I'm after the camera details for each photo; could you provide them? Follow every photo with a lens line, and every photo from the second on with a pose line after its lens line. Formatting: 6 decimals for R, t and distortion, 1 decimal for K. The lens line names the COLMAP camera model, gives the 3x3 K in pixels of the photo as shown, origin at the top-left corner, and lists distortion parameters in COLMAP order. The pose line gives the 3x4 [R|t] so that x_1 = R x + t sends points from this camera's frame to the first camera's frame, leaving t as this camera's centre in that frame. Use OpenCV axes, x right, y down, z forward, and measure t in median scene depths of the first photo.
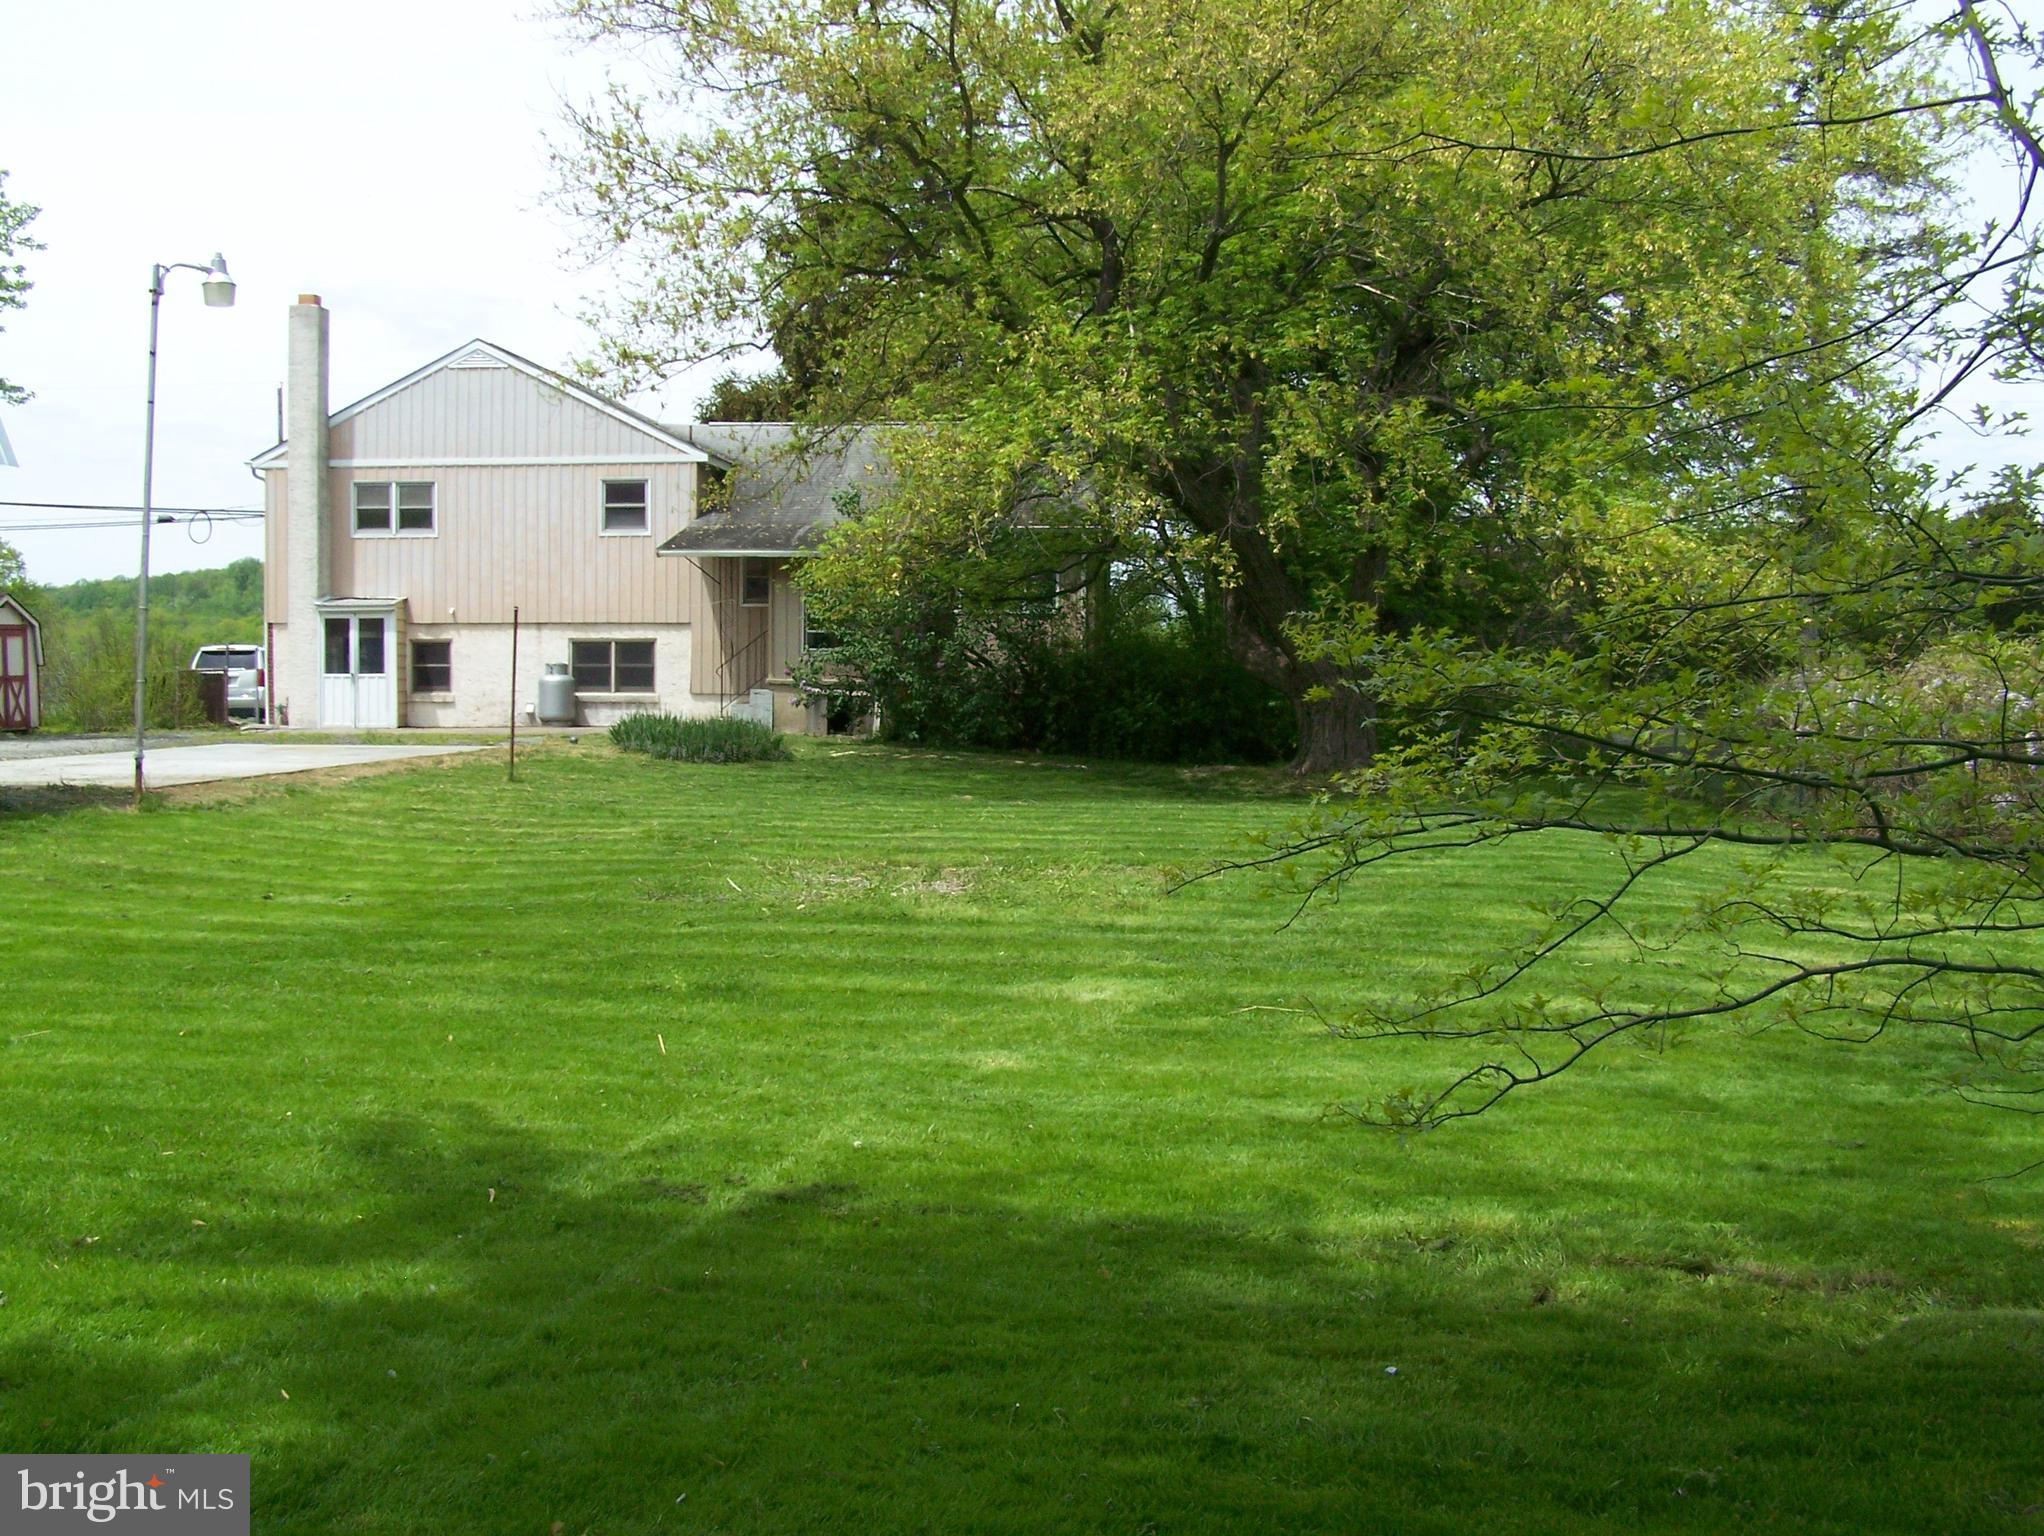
lens RADIAL K [[2351.7, 0, 975.8], [0, 2351.7, 794.6], [0, 0, 1]] dist [-0.196664, 0.375334]
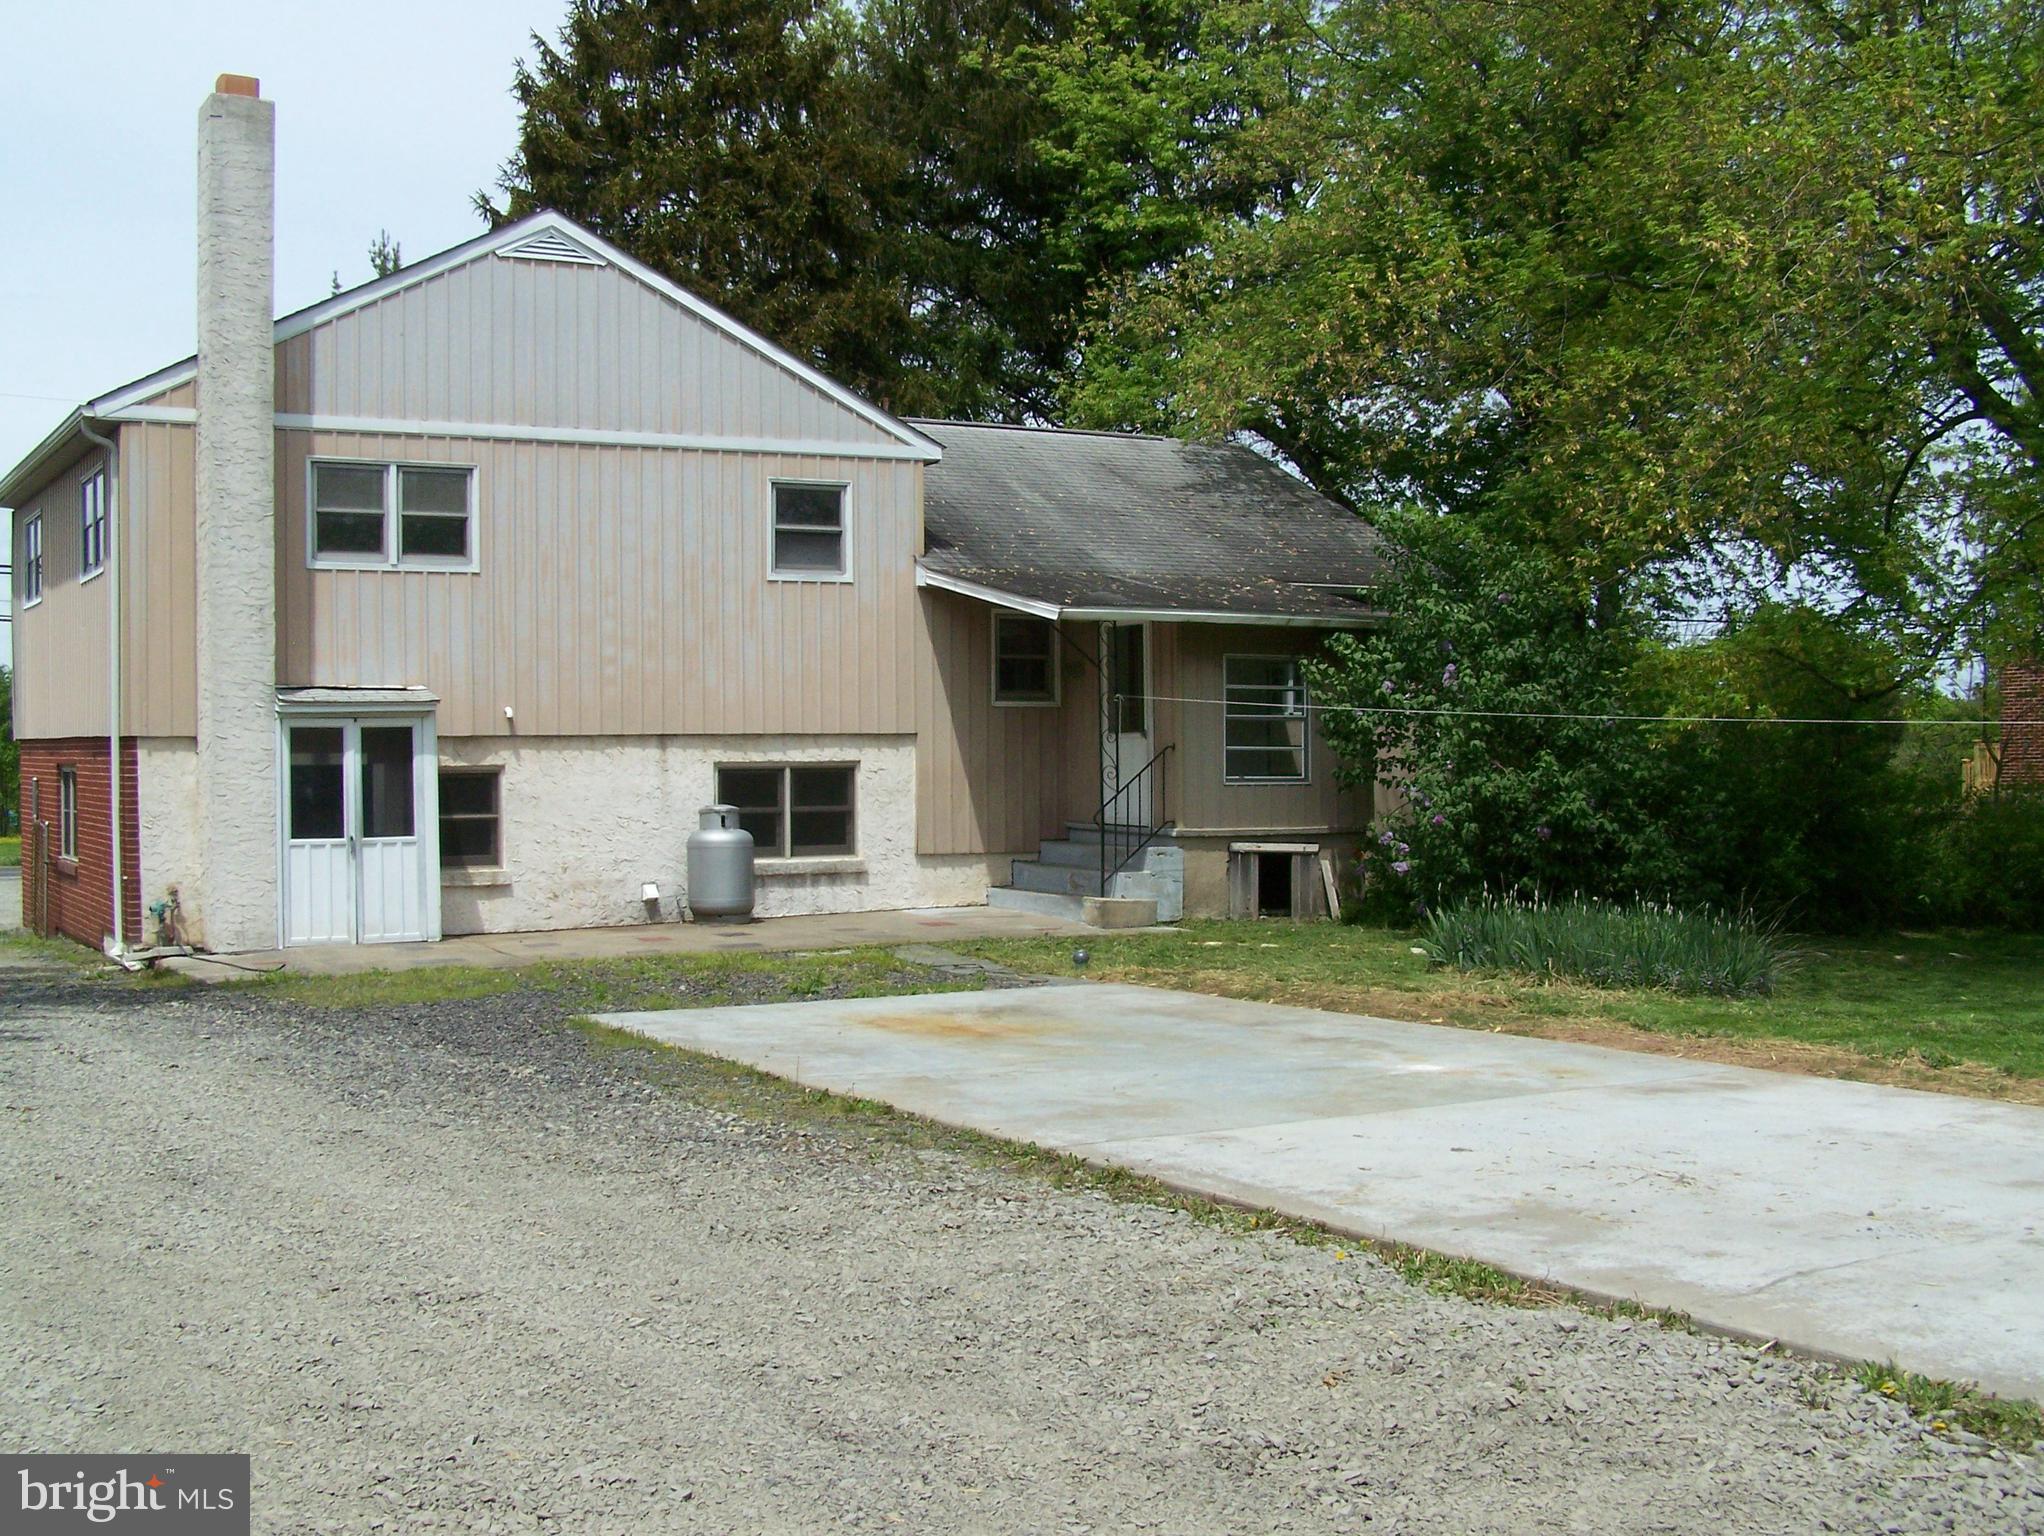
lens RADIAL K [[2351.7, 0, 975.8], [0, 2351.7, 794.6], [0, 0, 1]] dist [-0.196664, 0.375334]
pose [[0.824336, -0.022255, 0.565664, -0.438981], [0.042295, 0.998855, -0.022338, -0.044294], [-0.564519, 0.042338, 0.824333, 0.506868]]
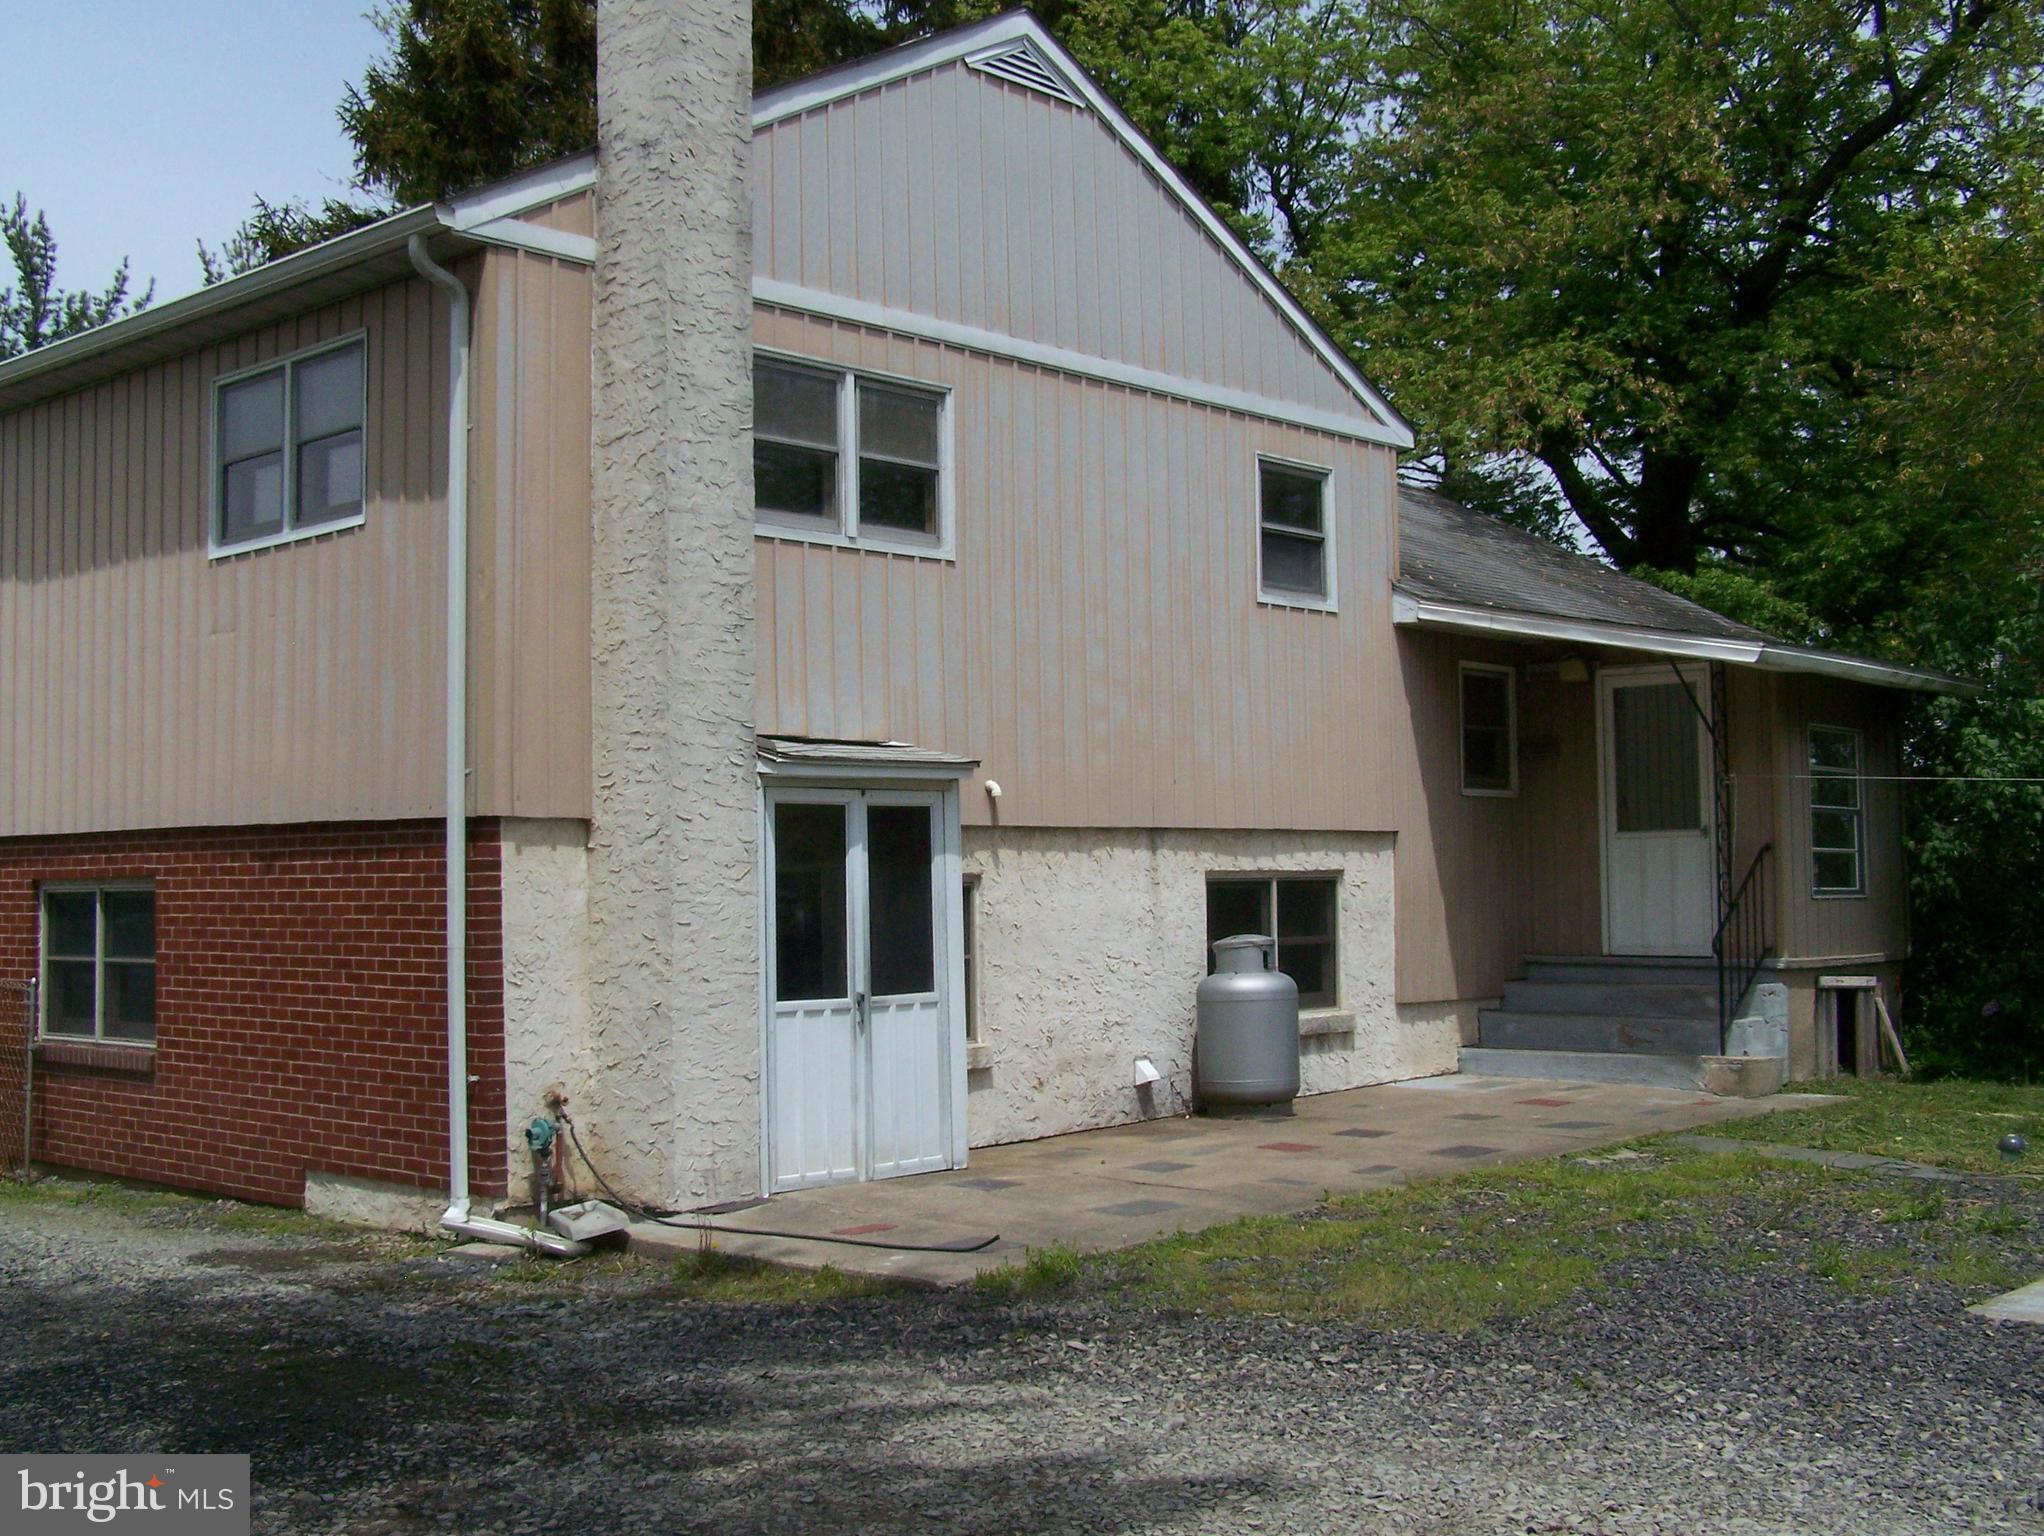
lens RADIAL K [[2351.7, 0, 975.8], [0, 2351.7, 794.6], [0, 0, 1]] dist [-0.196664, 0.375334]
pose [[0.608755, 0.017636, 0.793162, -0.489265], [0.060080, 0.995857, -0.068254, -0.056085], [-0.791080, 0.089203, 0.605173, 0.805682]]
